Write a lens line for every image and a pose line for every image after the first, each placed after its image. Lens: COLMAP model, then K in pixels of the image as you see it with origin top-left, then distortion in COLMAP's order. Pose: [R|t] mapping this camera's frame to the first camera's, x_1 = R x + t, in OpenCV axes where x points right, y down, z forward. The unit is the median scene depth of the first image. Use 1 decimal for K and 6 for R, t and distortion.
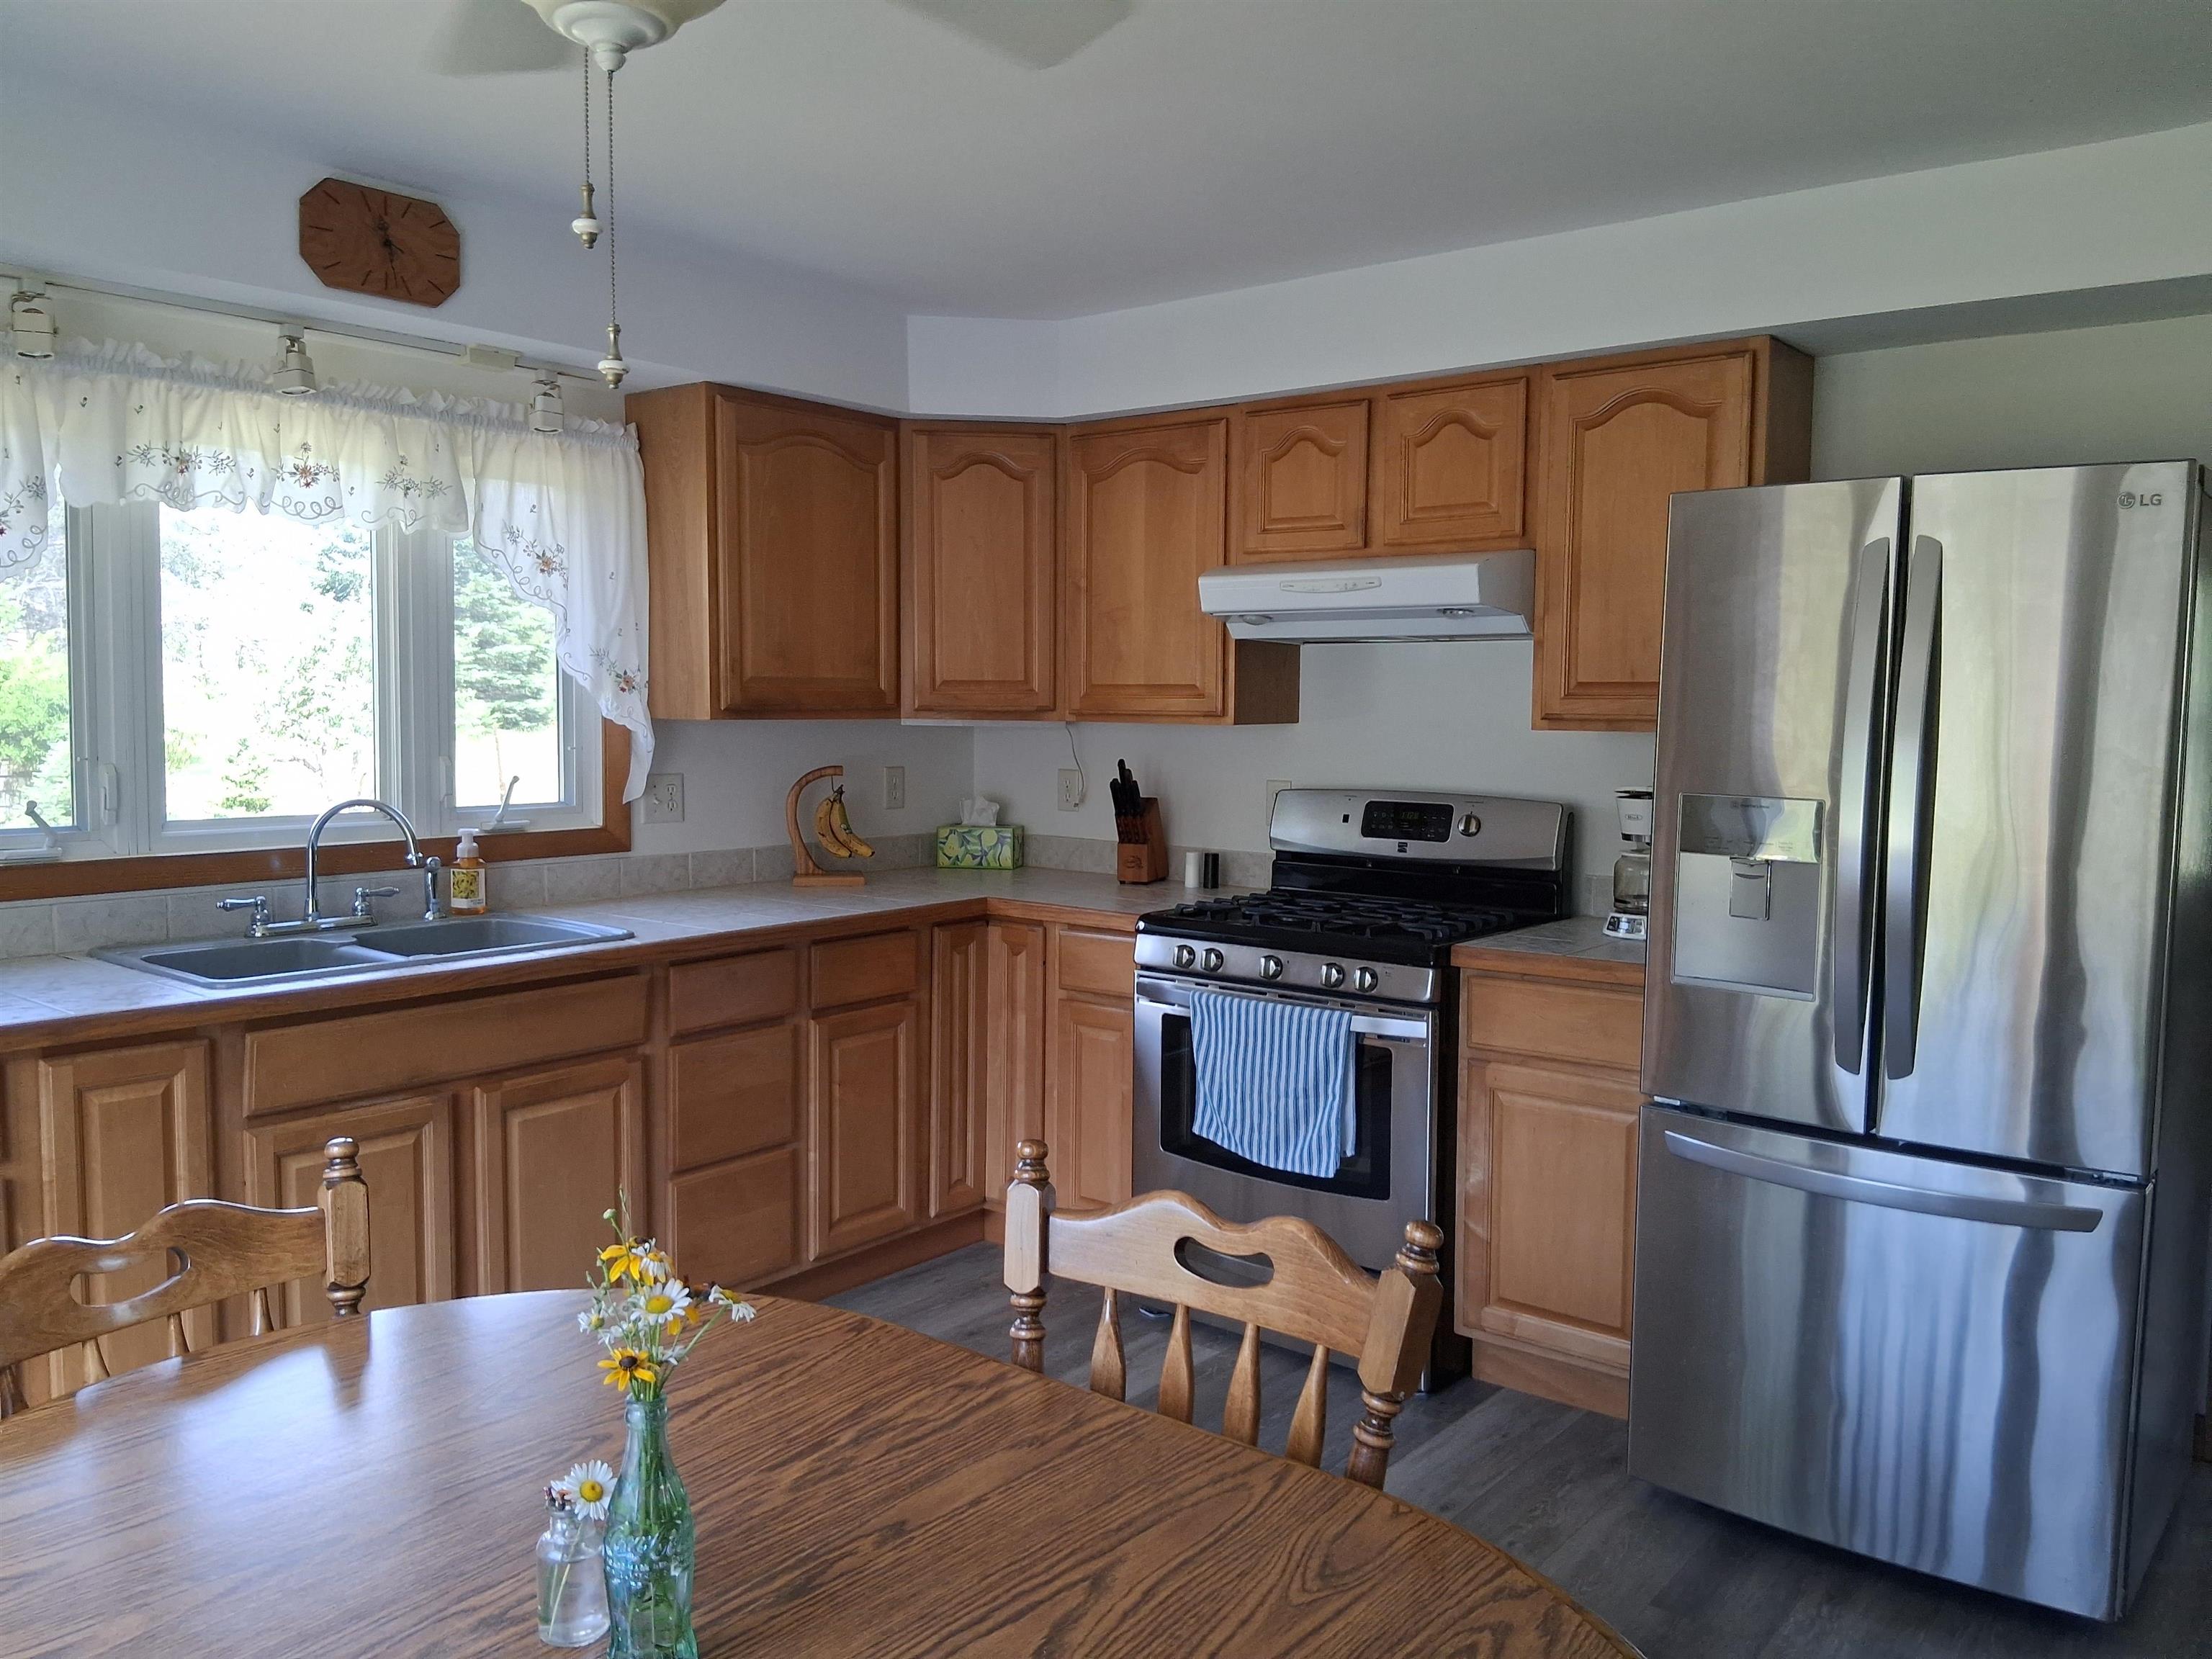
lens RADIAL K [[1668.4, 0, 1103.5], [0, 1668.4, 827.9], [0, 0, 1]] dist [-0.007028, -0.001564]
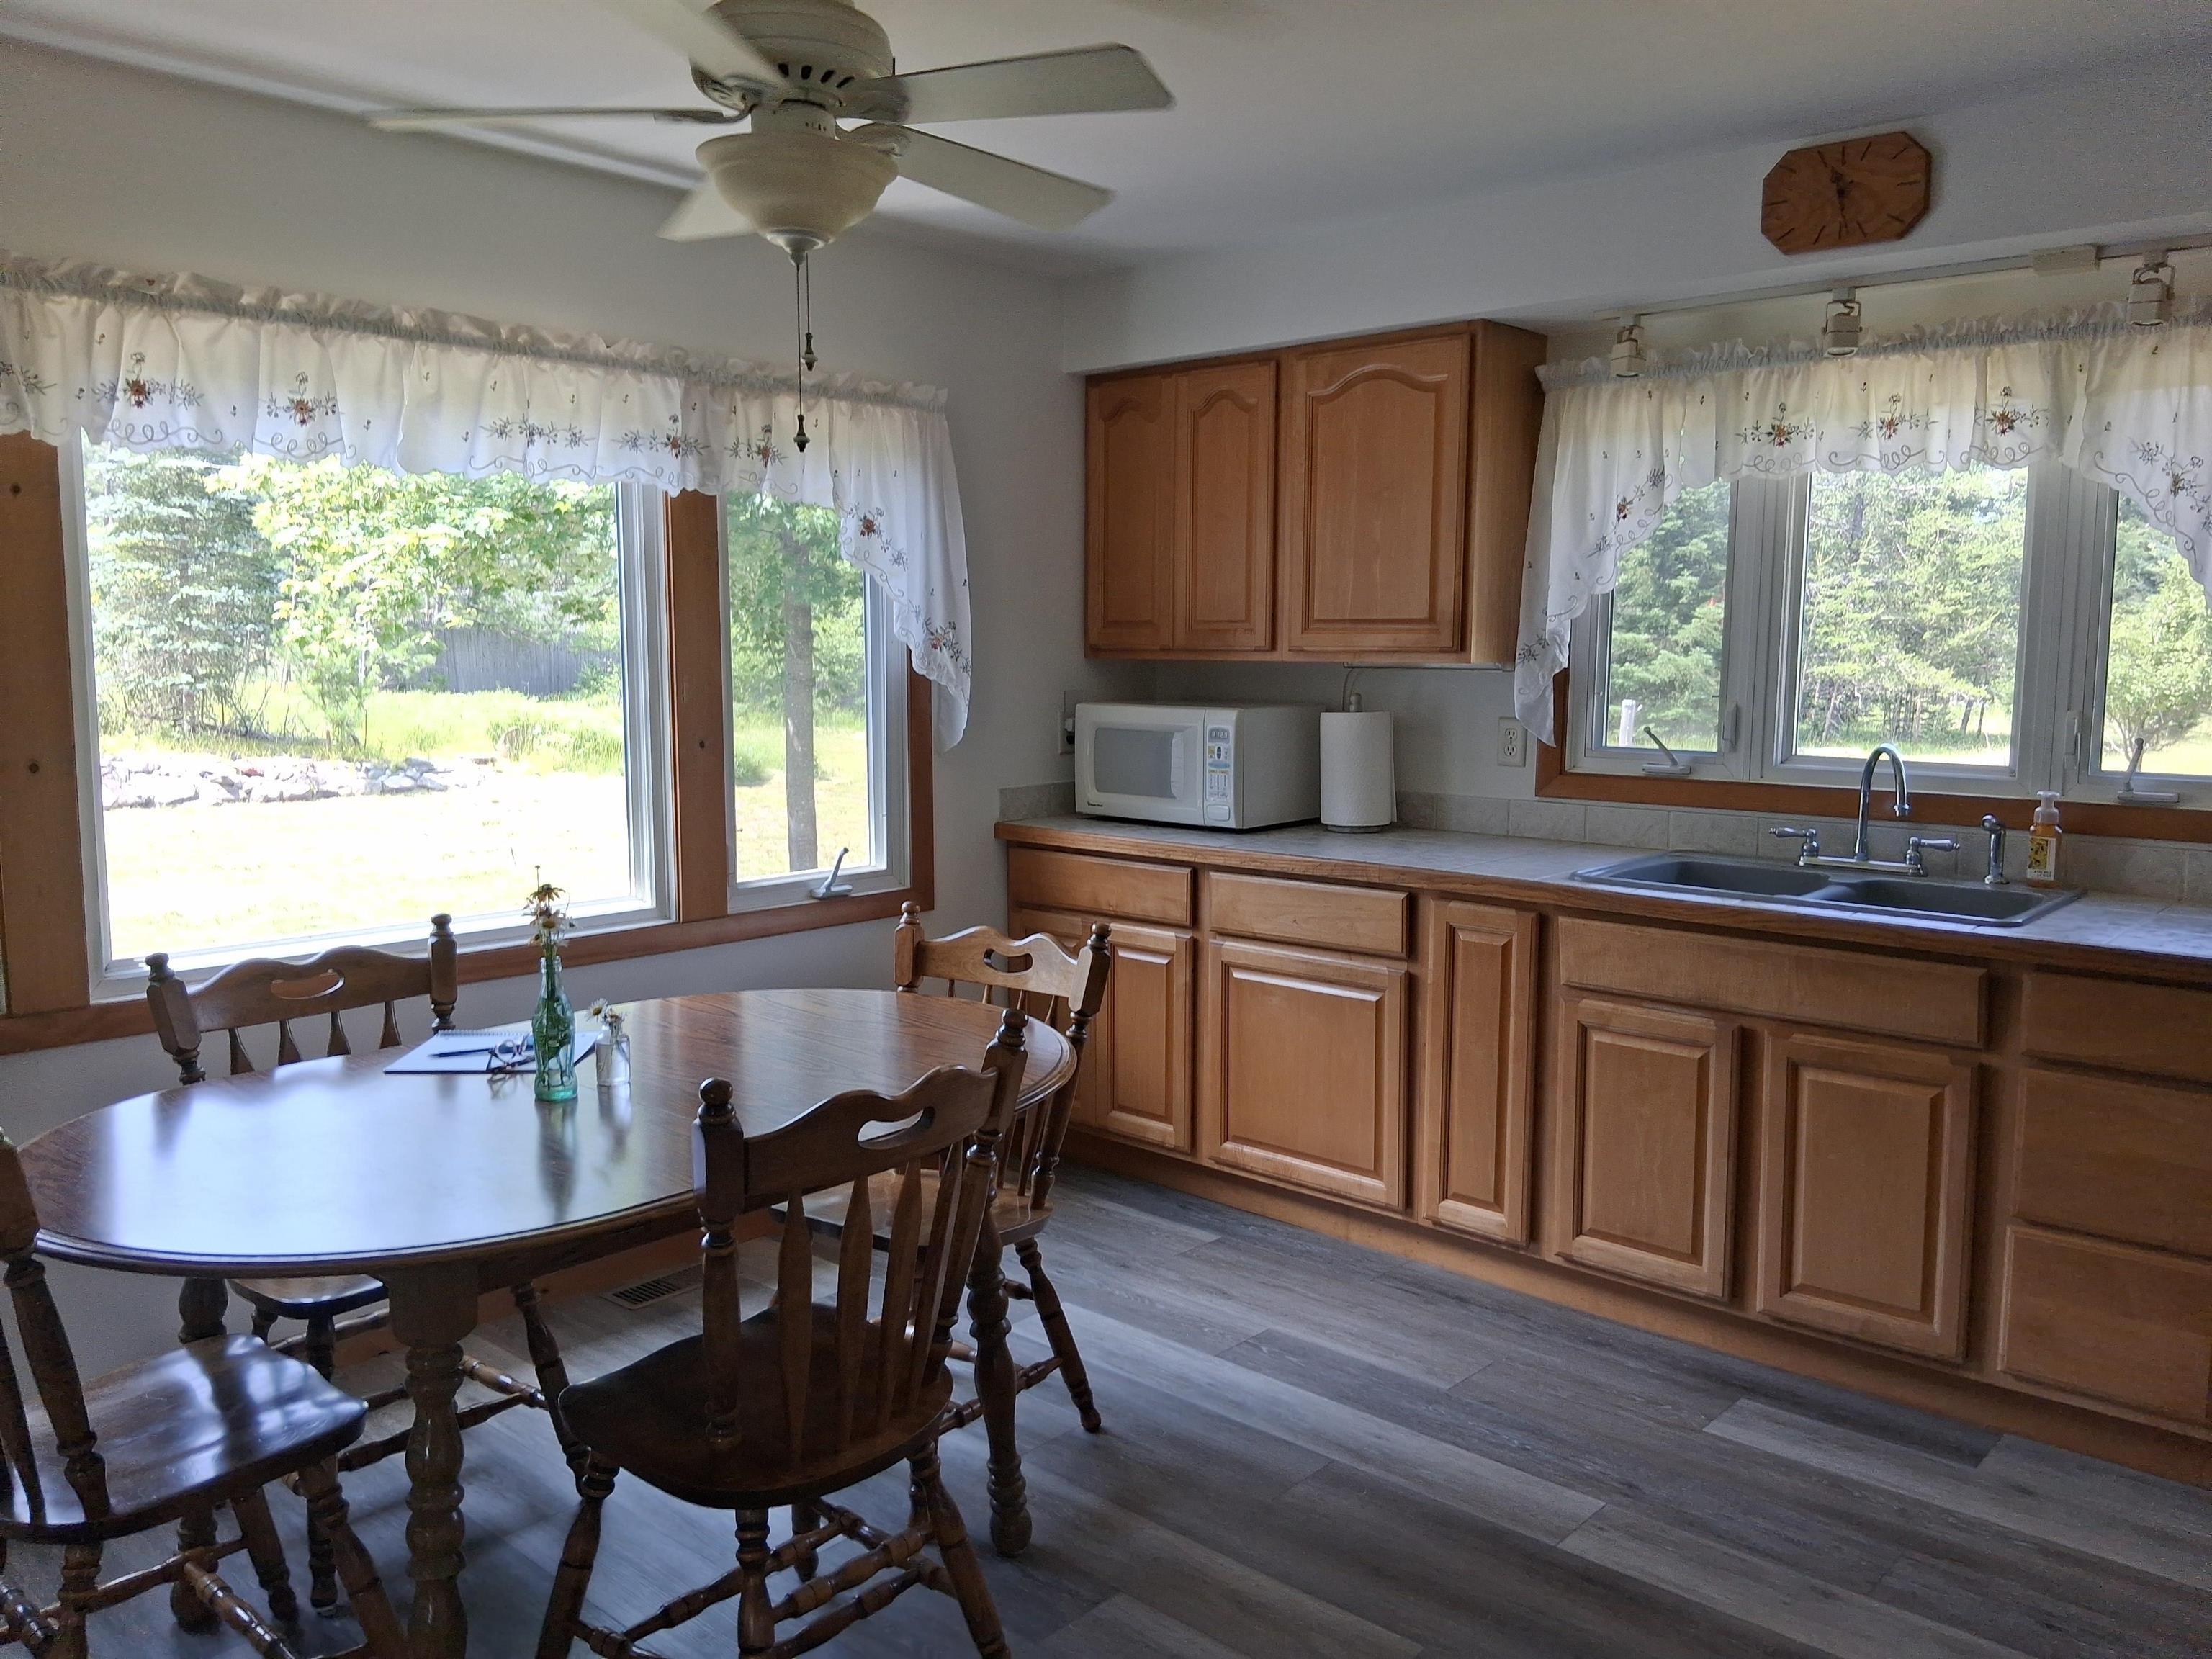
lens RADIAL K [[1668.4, 0, 1104.3], [0, 1668.4, 831.9], [0, 0, 1]] dist [-0.007028, -0.001564]
pose [[-0.026388, 0.106226, -0.993992, 0.578276], [-0.081310, 0.990815, 0.108046, -0.037081], [0.996339, 0.083673, -0.017508, 0.559592]]
